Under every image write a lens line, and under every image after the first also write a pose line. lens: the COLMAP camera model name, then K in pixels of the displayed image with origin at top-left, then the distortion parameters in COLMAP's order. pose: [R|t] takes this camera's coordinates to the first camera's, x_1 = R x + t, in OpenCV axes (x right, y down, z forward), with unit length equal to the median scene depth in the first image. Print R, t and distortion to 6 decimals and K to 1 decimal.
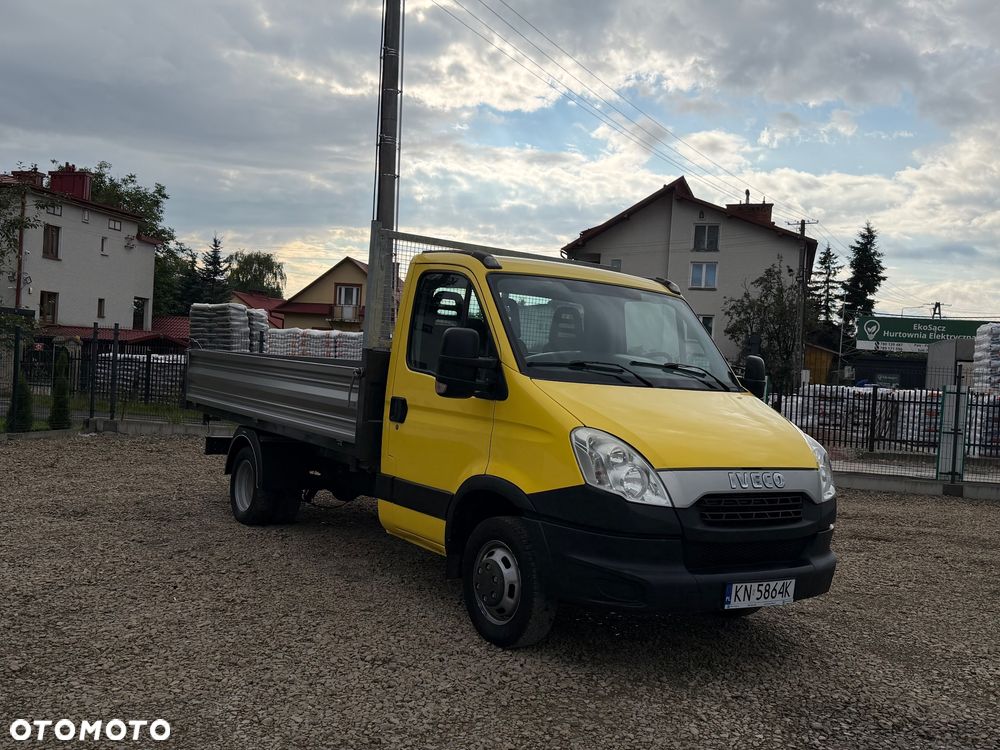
lens RADIAL K [[933.1, 0, 496.1], [0, 933.1, 369.7], [0, 0, 1]] dist [0.150204, -0.336729]
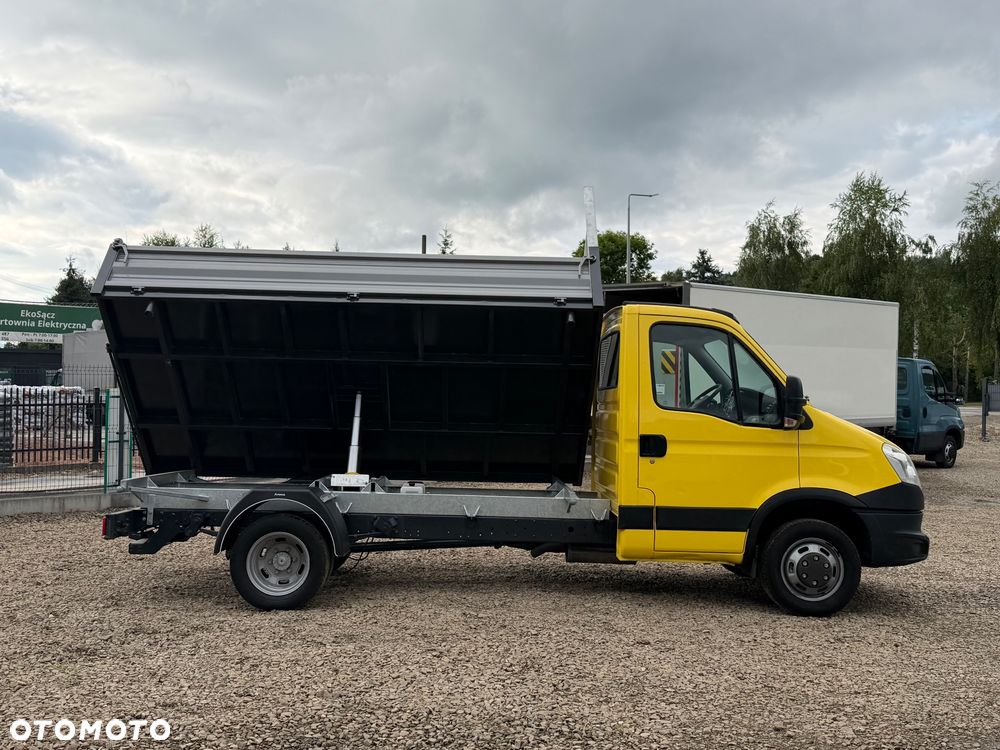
lens RADIAL K [[1094.7, 0, 505.0], [0, 1094.7, 354.4], [0, 0, 1]] dist [0.224499, -0.571343]
pose [[0.541336, -0.025549, 0.840418, -1.252817], [0.022795, 0.999617, 0.015706, -0.087203], [-0.840497, 0.010655, 0.541711, 0.429156]]
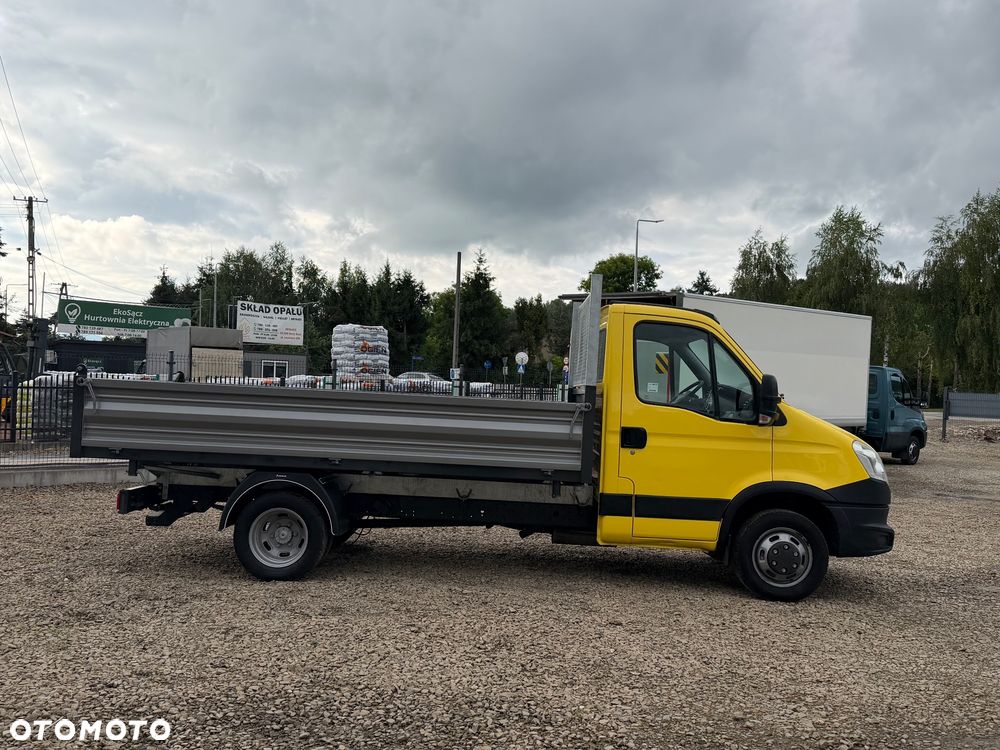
lens RADIAL K [[933.1, 0, 496.1], [0, 933.1, 369.7], [0, 0, 1]] dist [0.150204, -0.336729]
pose [[0.572646, -0.023207, 0.819474, -1.131991], [0.000354, 0.999606, 0.028061, -0.073294], [-0.819803, -0.015779, 0.572429, 0.457242]]
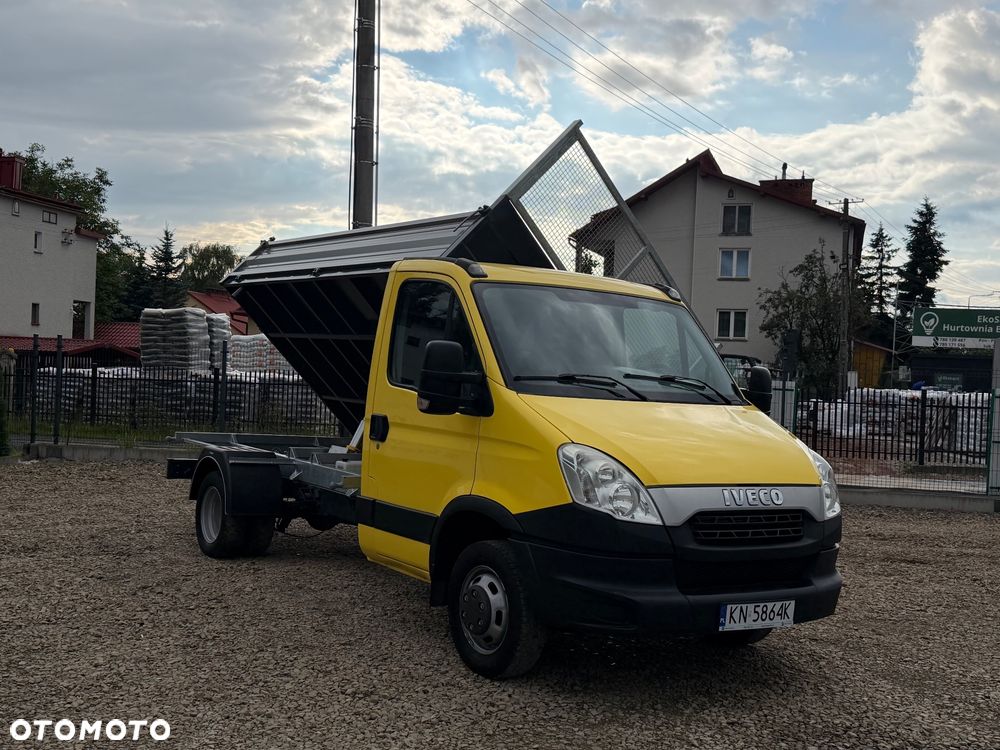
lens RADIAL K [[1094.7, 0, 505.0], [0, 1094.7, 354.4], [0, 0, 1]] dist [0.224499, -0.571343]
pose [[0.999821, -0.017736, 0.006555, 0.016381], [0.017859, 0.999655, -0.019266, -0.008288], [-0.006211, 0.019379, 0.999793, -0.103986]]
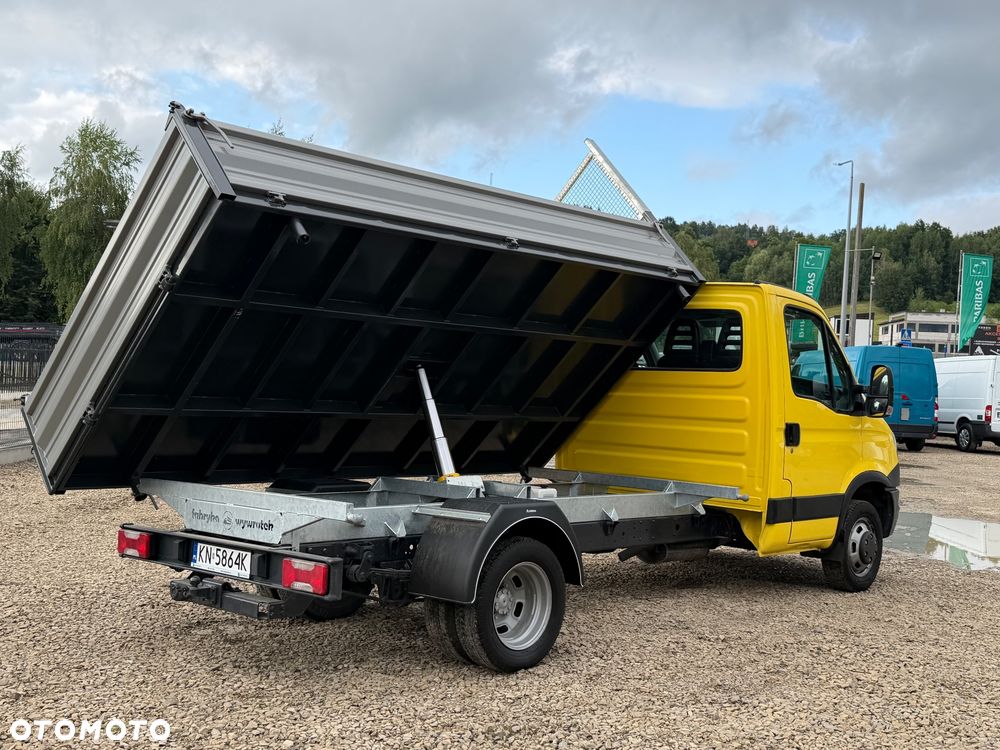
lens RADIAL K [[1093.2, 0, 488.4], [0, 1093.2, 357.1], [0, 0, 1]] dist [0.101073, -0.158143]
pose [[-0.190291, -0.051613, 0.980370, -1.217417], [-0.053109, 0.997696, 0.042216, -0.077005], [-0.980290, -0.044033, -0.192593, 1.534413]]
